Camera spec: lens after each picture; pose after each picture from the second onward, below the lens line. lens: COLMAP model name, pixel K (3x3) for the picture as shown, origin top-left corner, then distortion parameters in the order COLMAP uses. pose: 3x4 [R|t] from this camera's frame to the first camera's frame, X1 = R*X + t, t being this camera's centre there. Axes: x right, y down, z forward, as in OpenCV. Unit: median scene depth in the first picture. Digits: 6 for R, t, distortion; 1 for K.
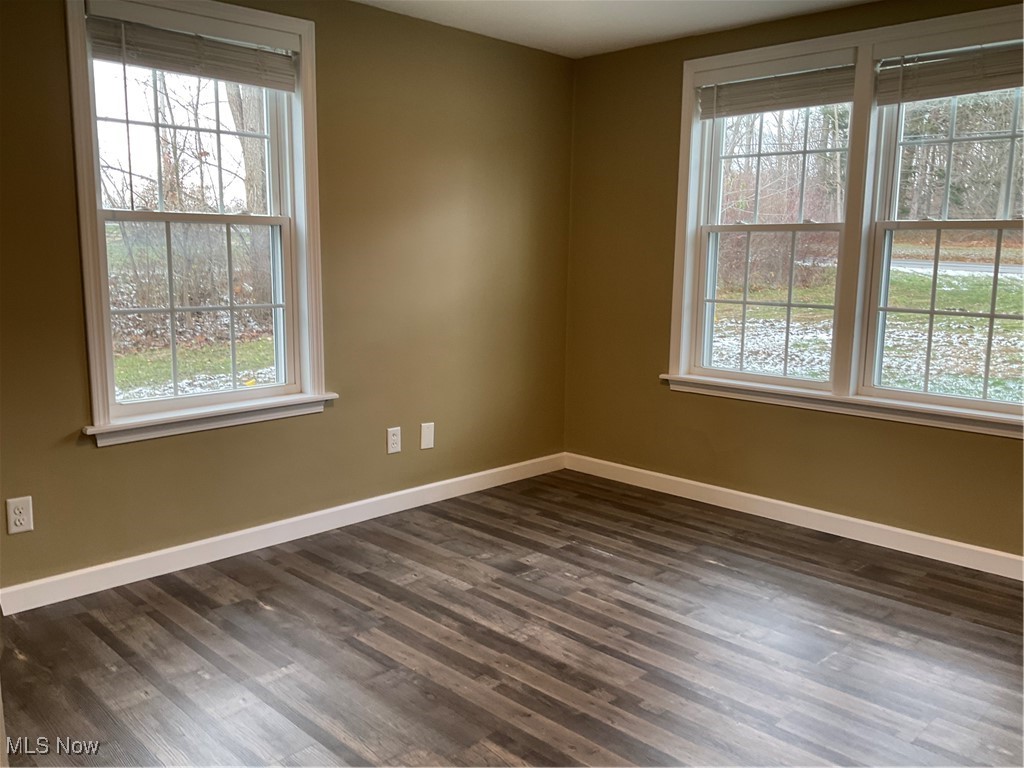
lens RADIAL K [[837.1, 0, 511.9], [0, 837.1, 379.8], [0, 0, 1]] dist [0.091833, -0.169725]
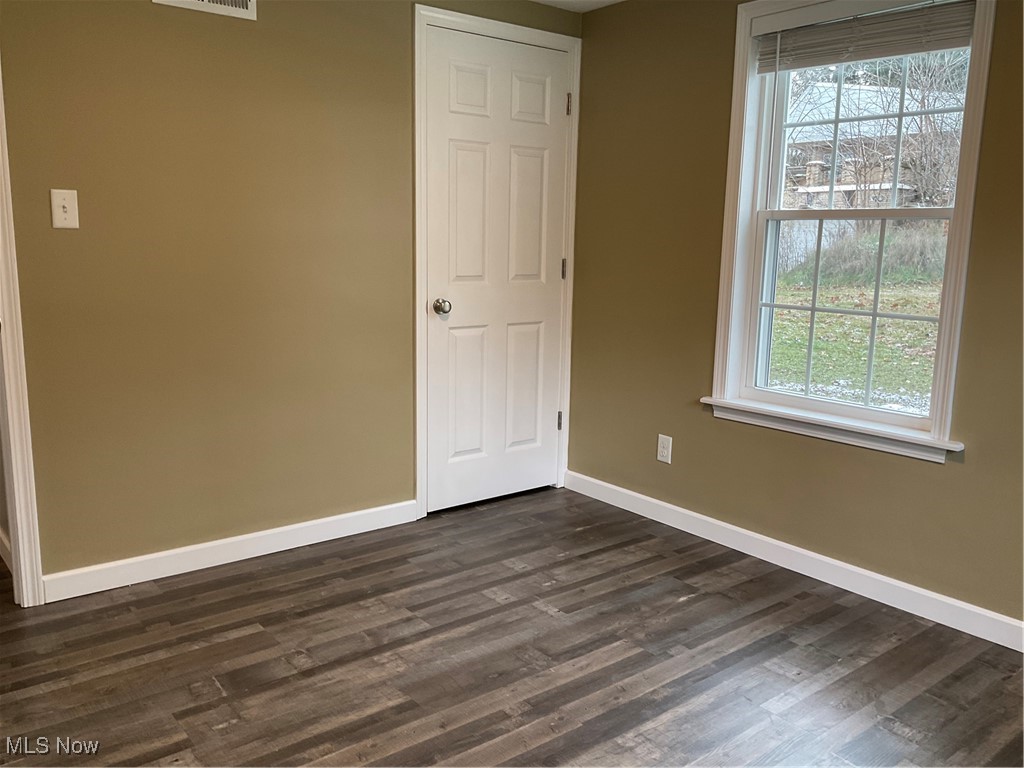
lens RADIAL K [[837.1, 0, 514.1], [0, 837.1, 387.4], [0, 0, 1]] dist [0.091833, -0.169725]
pose [[-0.099952, 0.175142, -0.979457, 0.724350], [-0.169563, 0.966988, 0.190216, -0.144527], [0.980438, 0.185092, -0.066954, 0.868702]]
